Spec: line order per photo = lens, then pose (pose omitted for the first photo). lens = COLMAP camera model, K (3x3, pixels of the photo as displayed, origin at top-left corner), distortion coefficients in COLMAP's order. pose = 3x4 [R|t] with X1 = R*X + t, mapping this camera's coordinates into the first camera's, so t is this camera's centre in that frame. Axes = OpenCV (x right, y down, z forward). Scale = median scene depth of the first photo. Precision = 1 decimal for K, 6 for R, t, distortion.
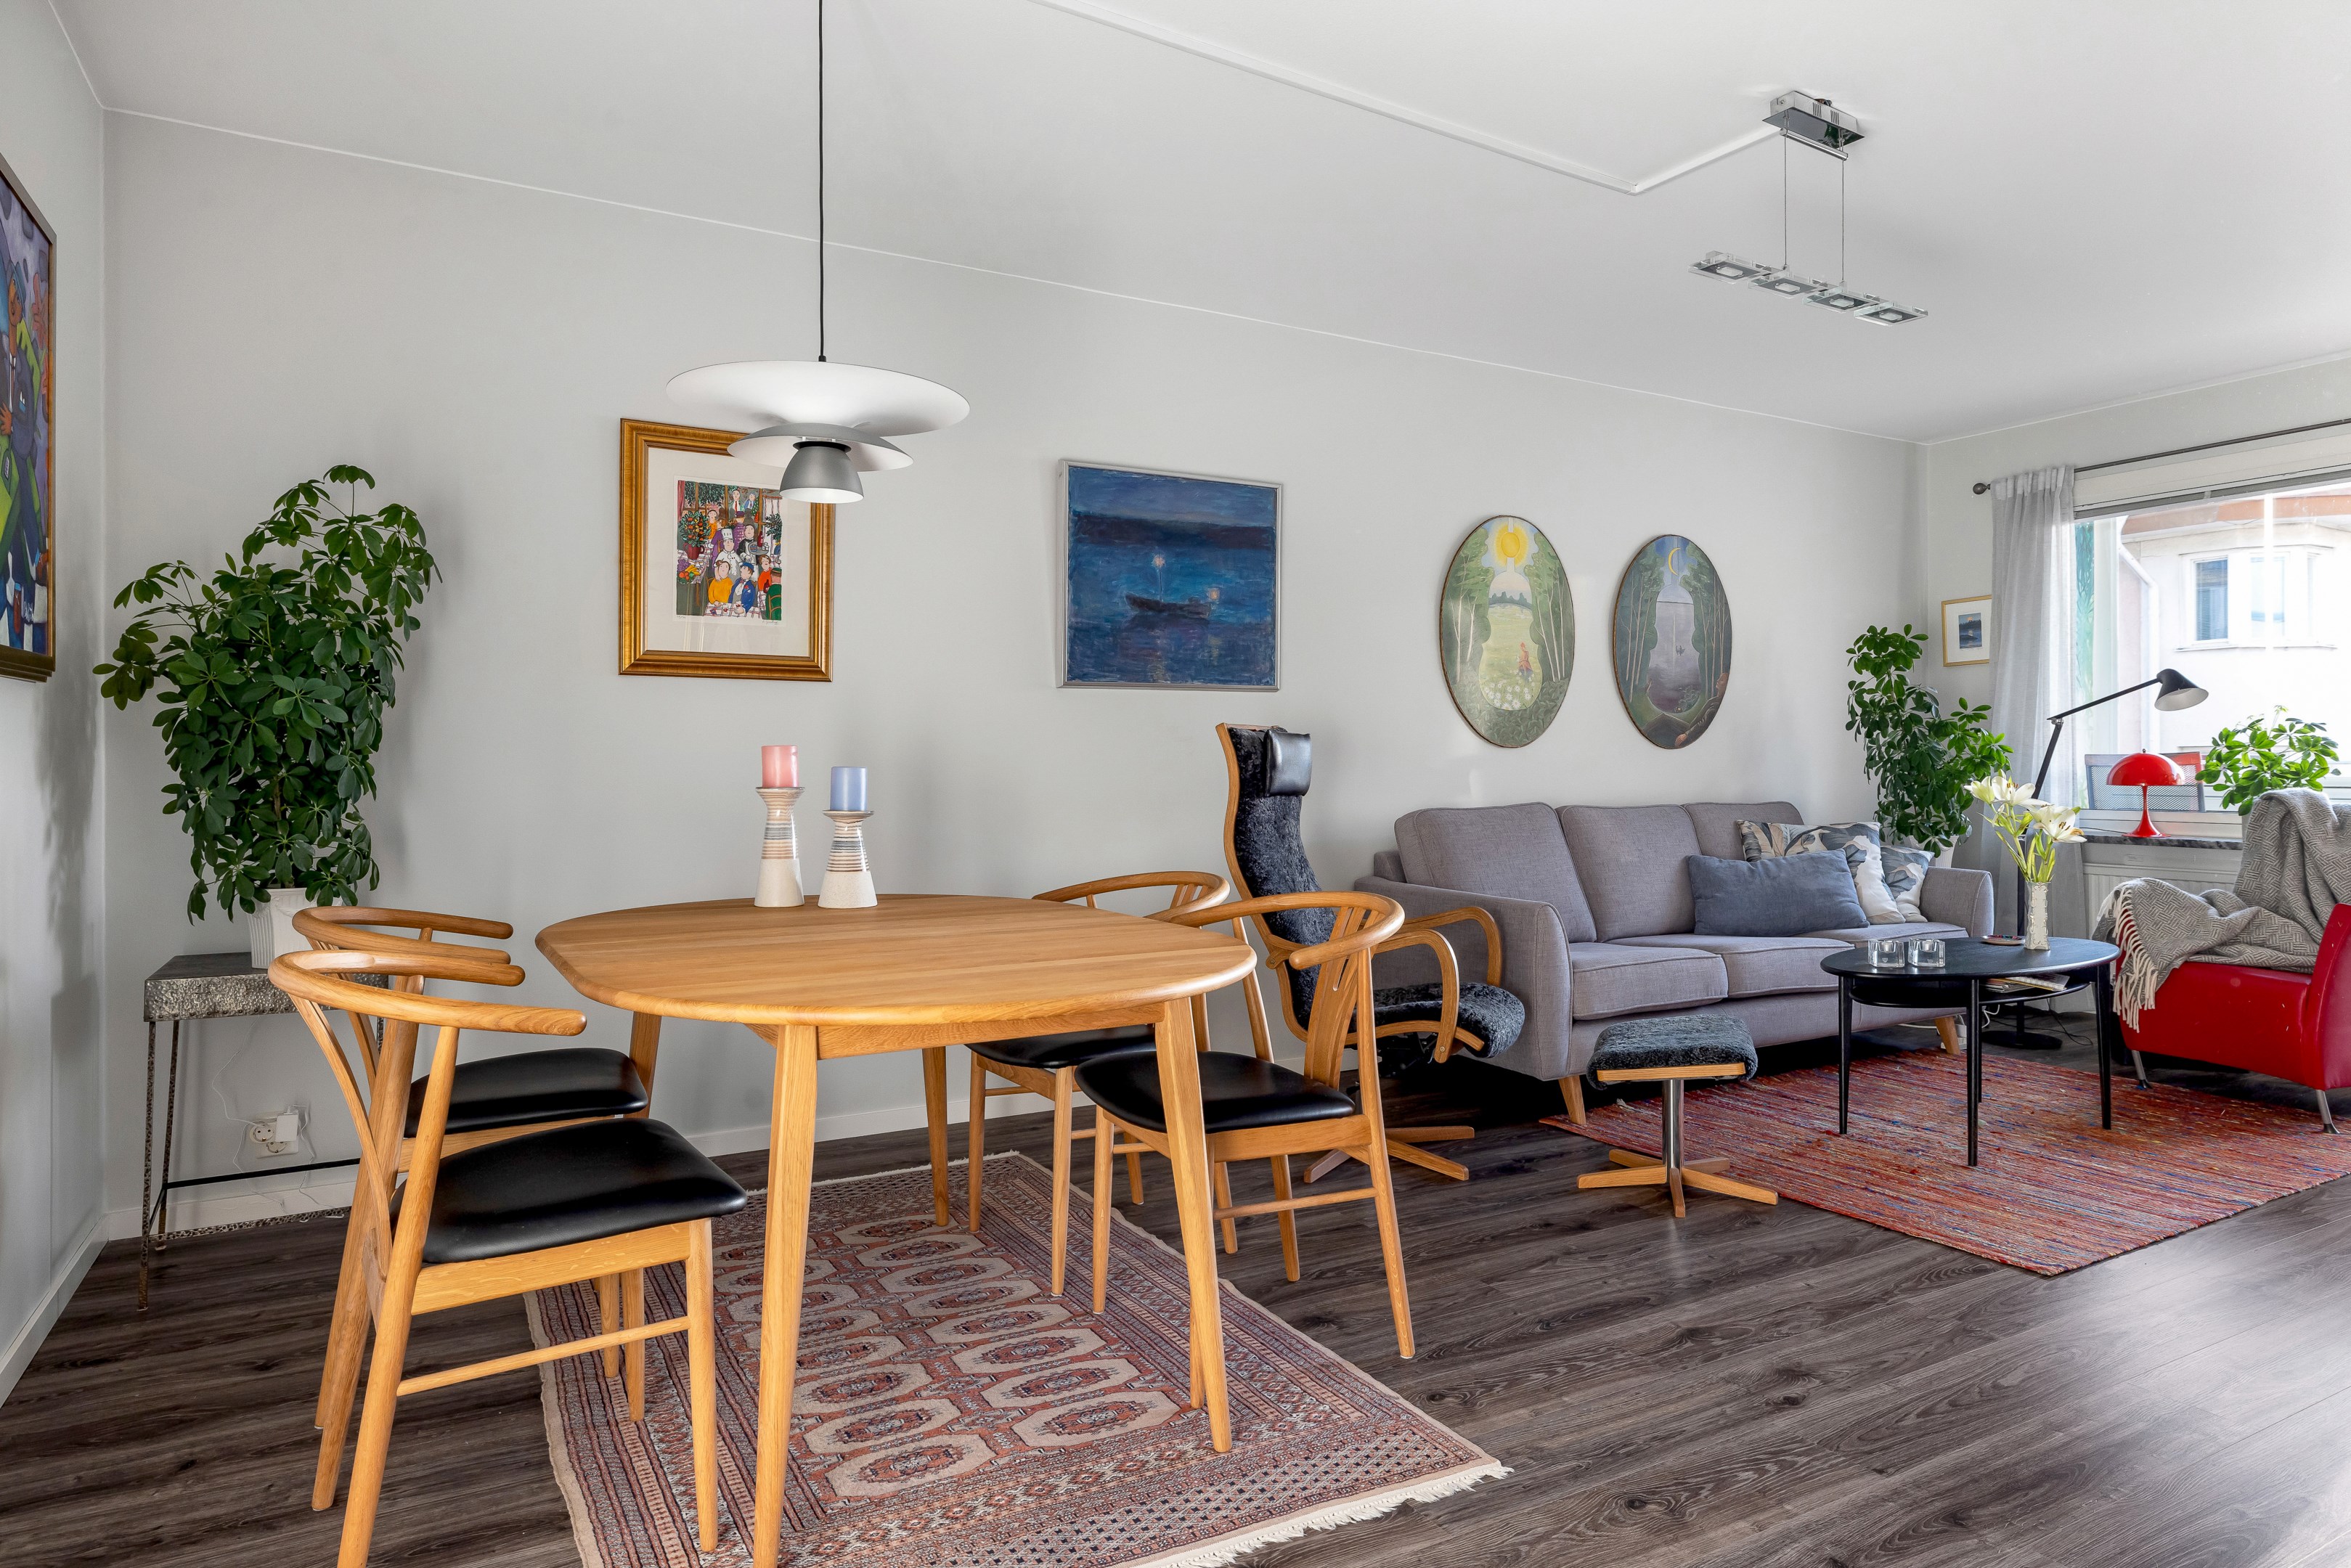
lens RADIAL K [[1384.5, 0, 1180.5], [0, 1384.5, 769.0], [0, 0, 1]] dist [-0.002490, -0.002324]
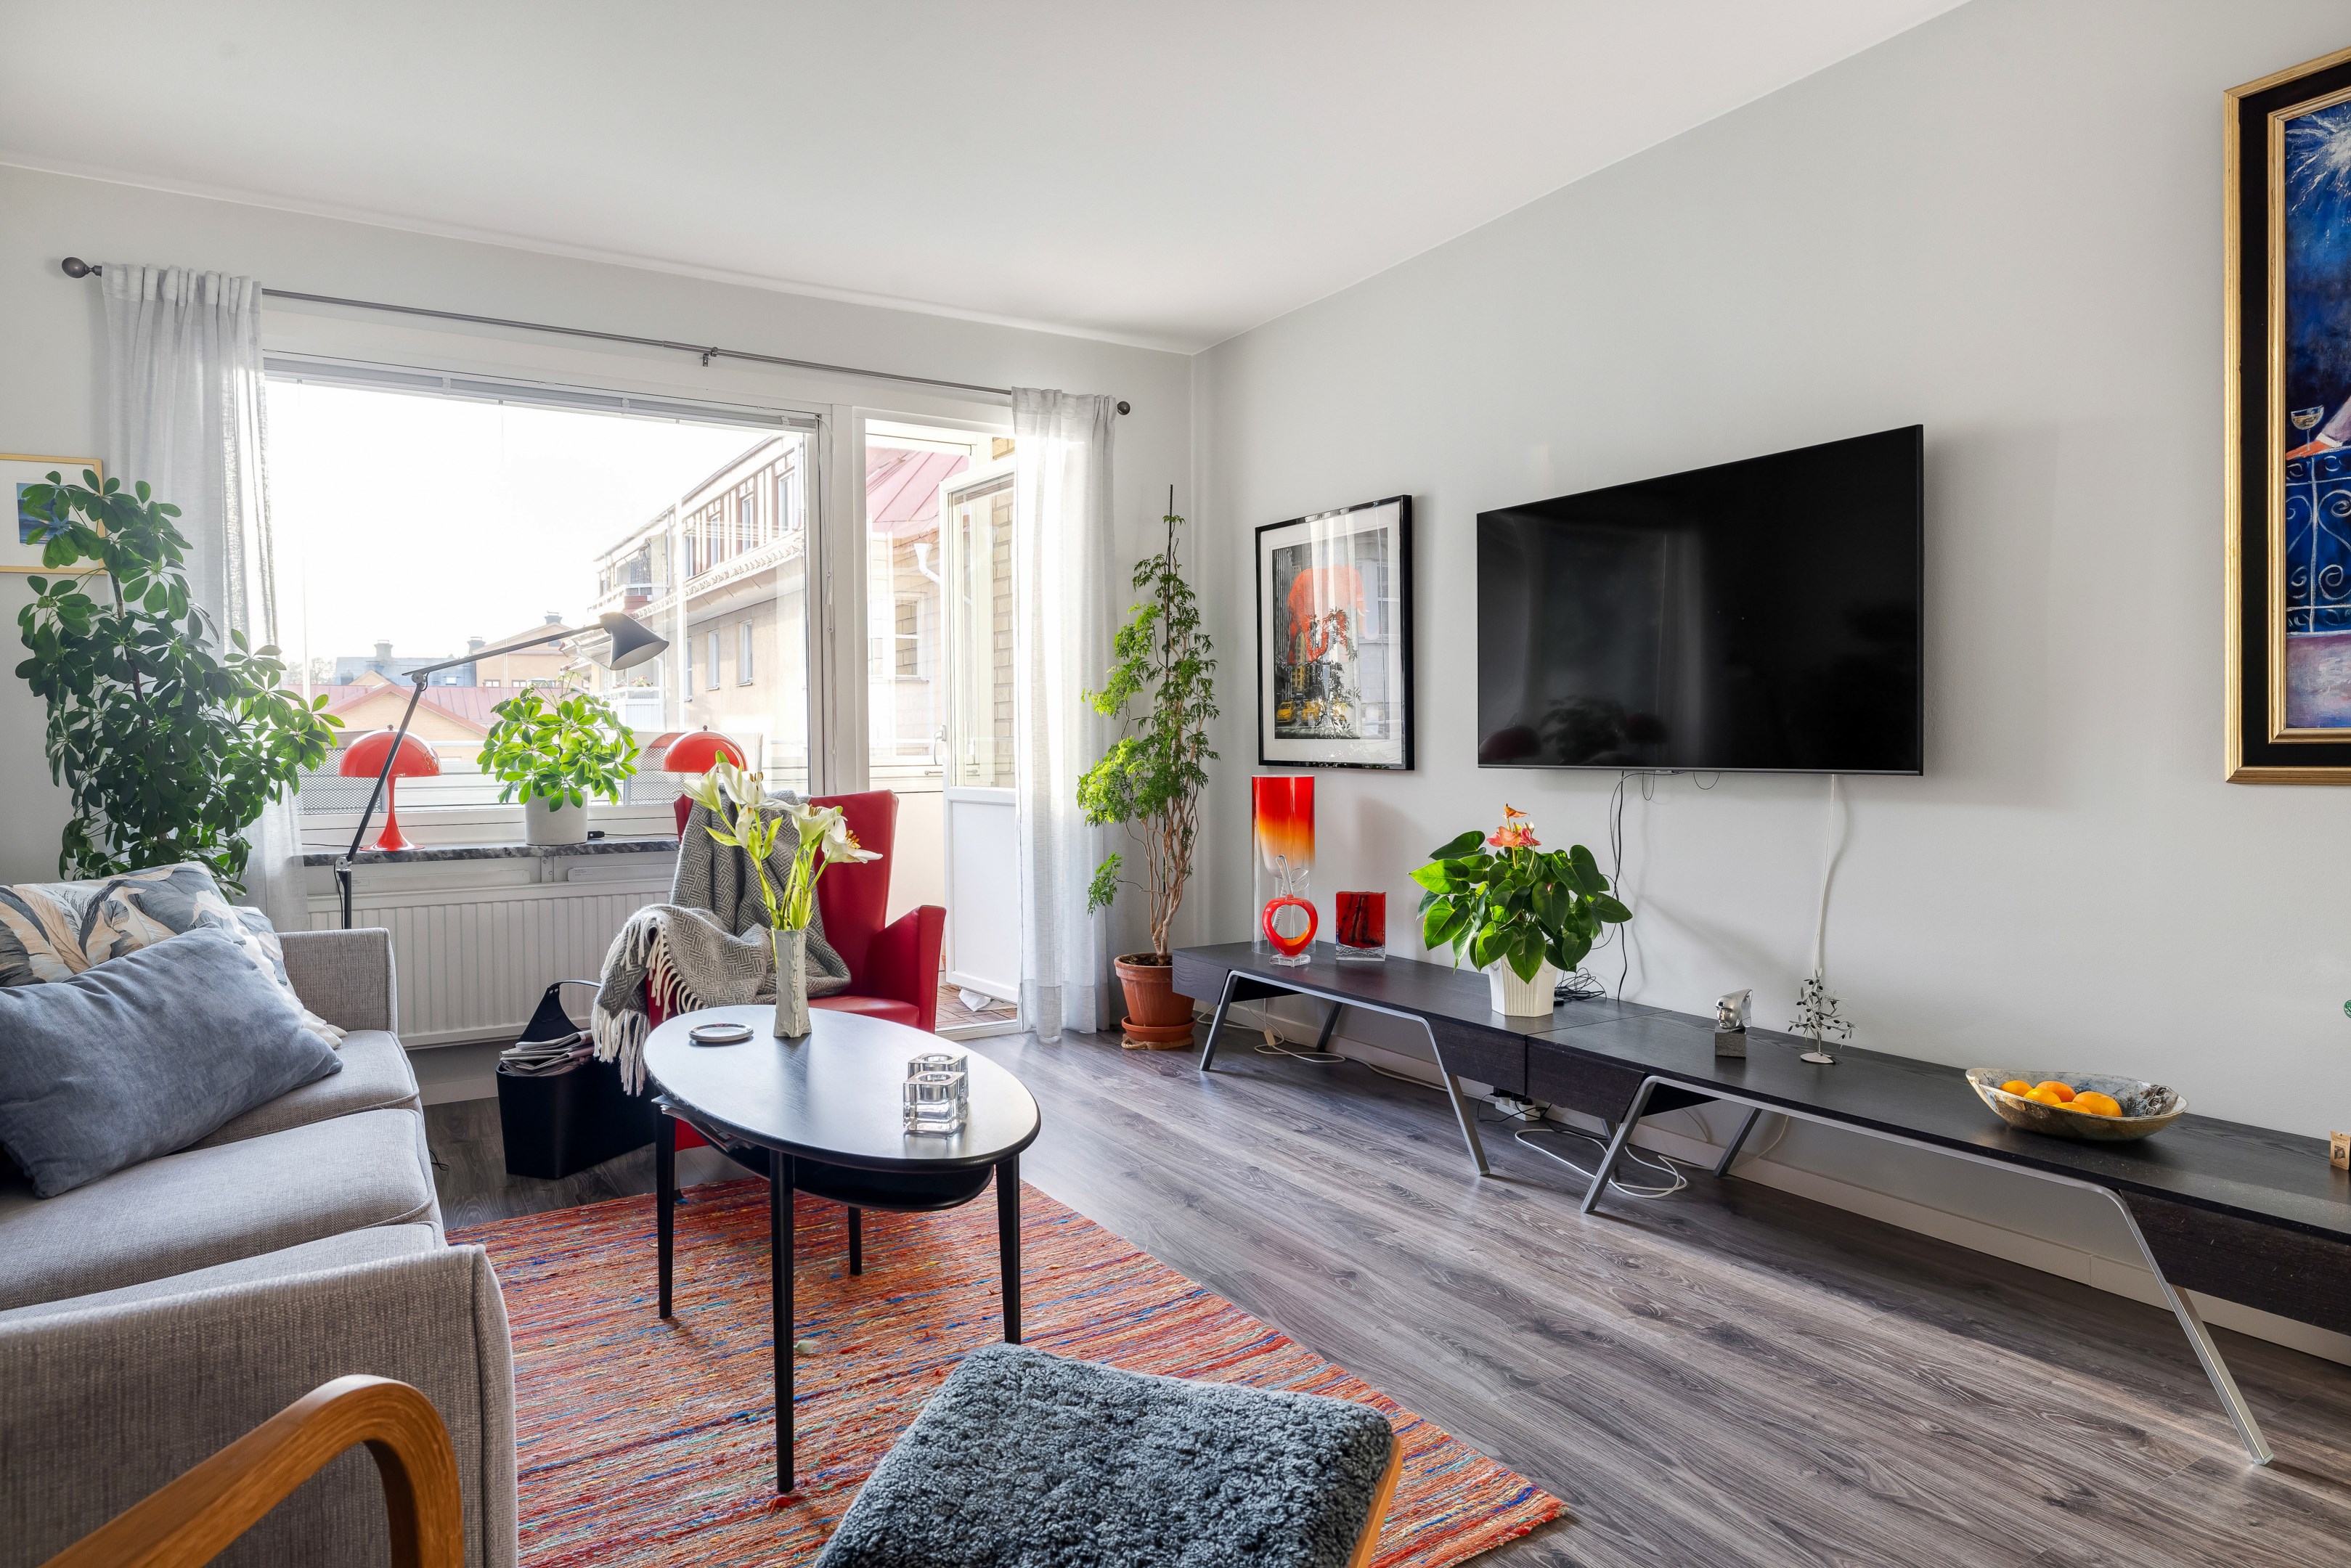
lens RADIAL K [[1322.3, 0, 1179.4], [0, 1322.3, 772.0], [0, 0, 1]] dist [0.001583, -0.000639]
pose [[-0.052473, -0.017613, 0.998467, -0.000013], [-0.000096, 0.999845, 0.017632, -0.002887], [-0.998622, 0.000829, -0.052467, 0.659439]]
